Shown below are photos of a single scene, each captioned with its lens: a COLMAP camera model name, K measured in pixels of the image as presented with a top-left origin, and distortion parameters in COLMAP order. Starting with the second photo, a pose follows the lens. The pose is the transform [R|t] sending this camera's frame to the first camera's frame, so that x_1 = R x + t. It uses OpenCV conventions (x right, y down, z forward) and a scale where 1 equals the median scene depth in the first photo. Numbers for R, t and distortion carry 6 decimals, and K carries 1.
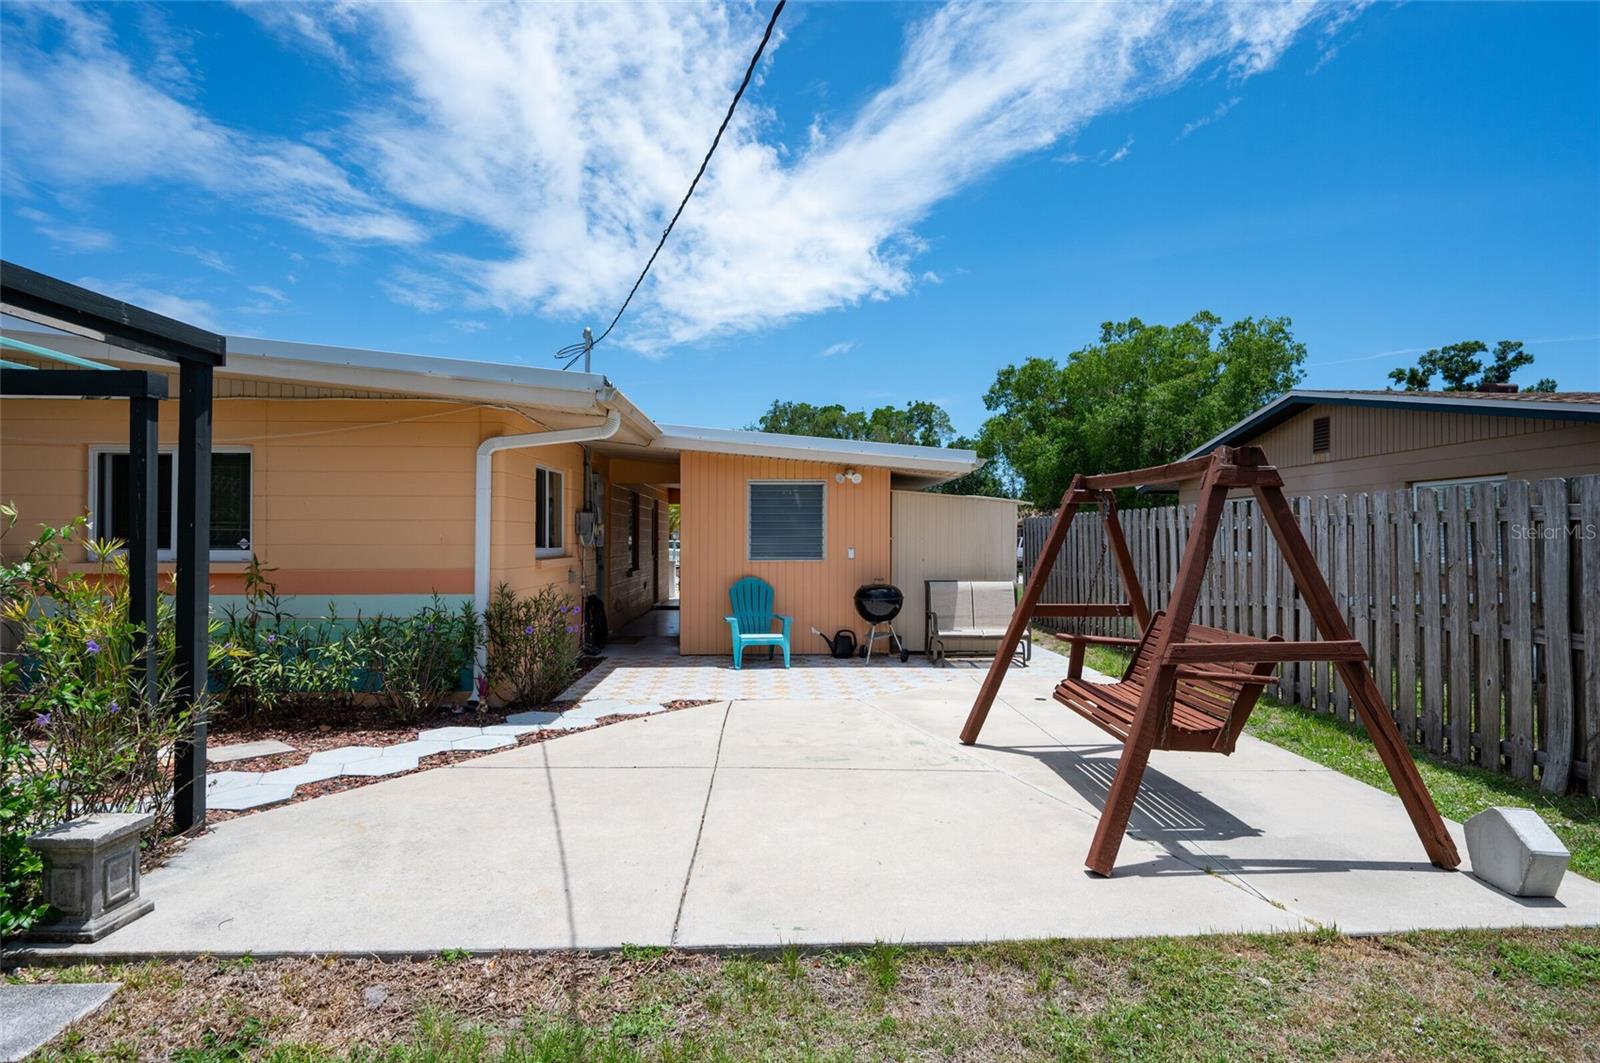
lens RADIAL K [[802.1, 0, 831.9], [0, 802.1, 529.9], [0, 0, 1]] dist [-0.001141, -0.000315]
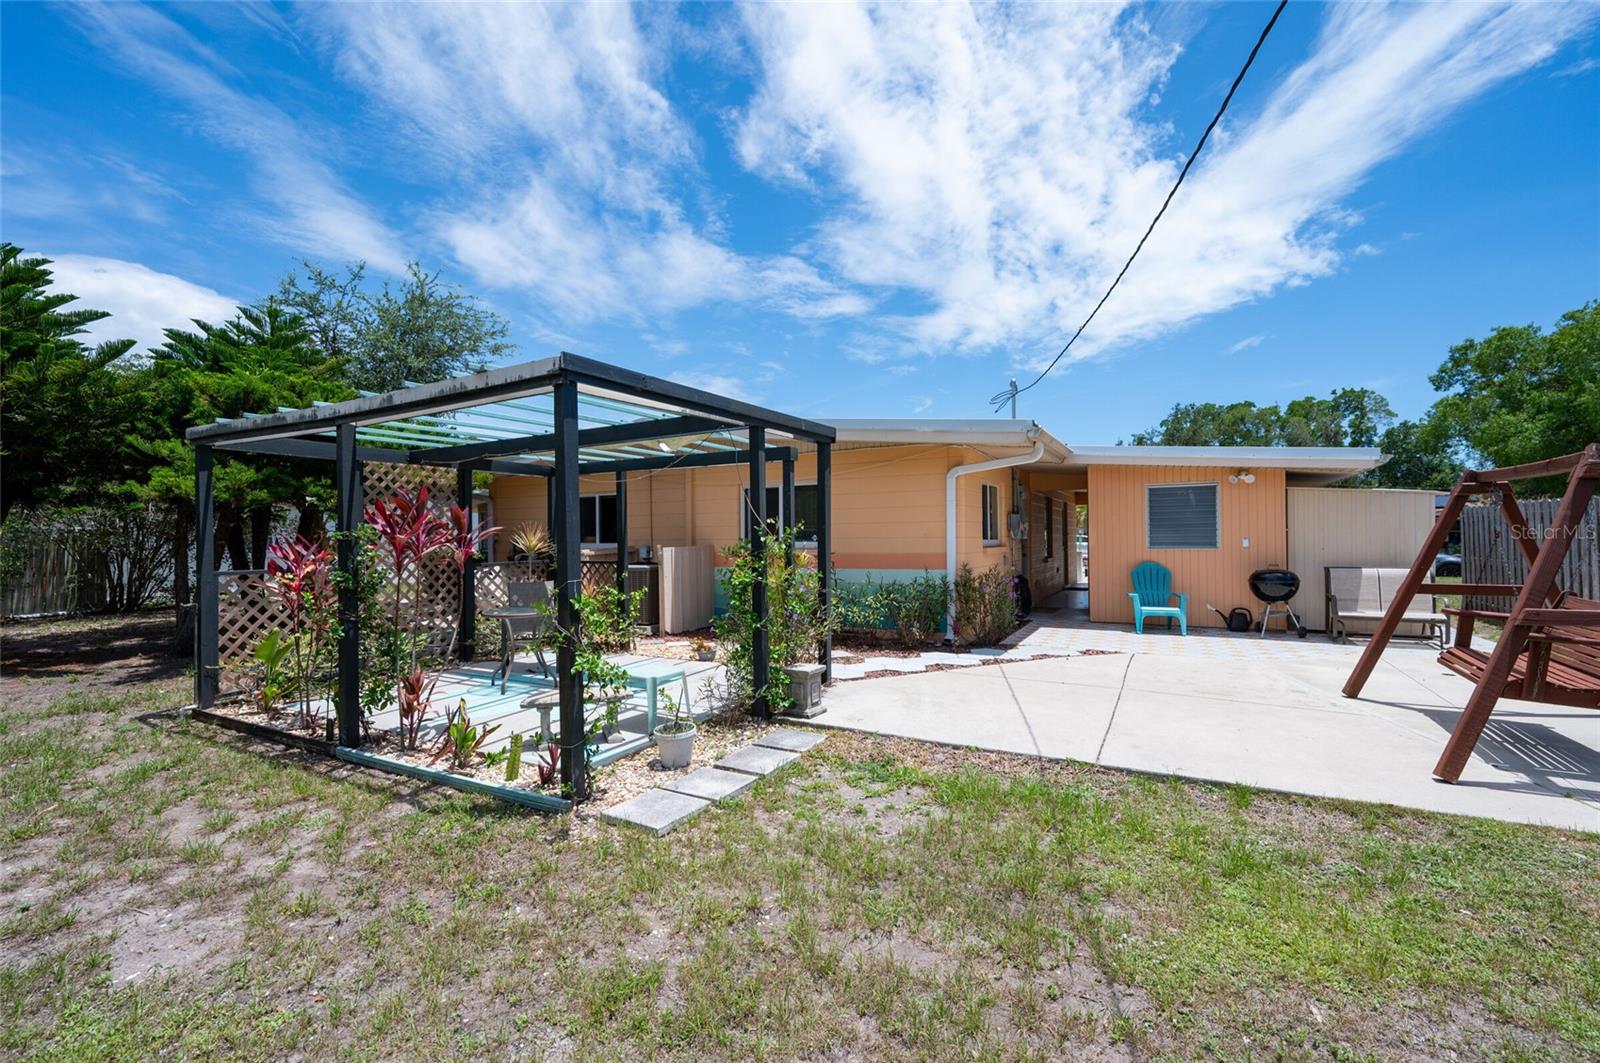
lens RADIAL K [[689.5, 0, 791.2], [0, 689.5, 530.2], [0, 0, 1]] dist [-0.000513, -0.000546]
pose [[0.833316, -0.014393, -0.552610, 0.024651], [0.016105, 0.999869, -0.001757, 0.001626], [0.552562, -0.007436, 0.833438, -0.183267]]
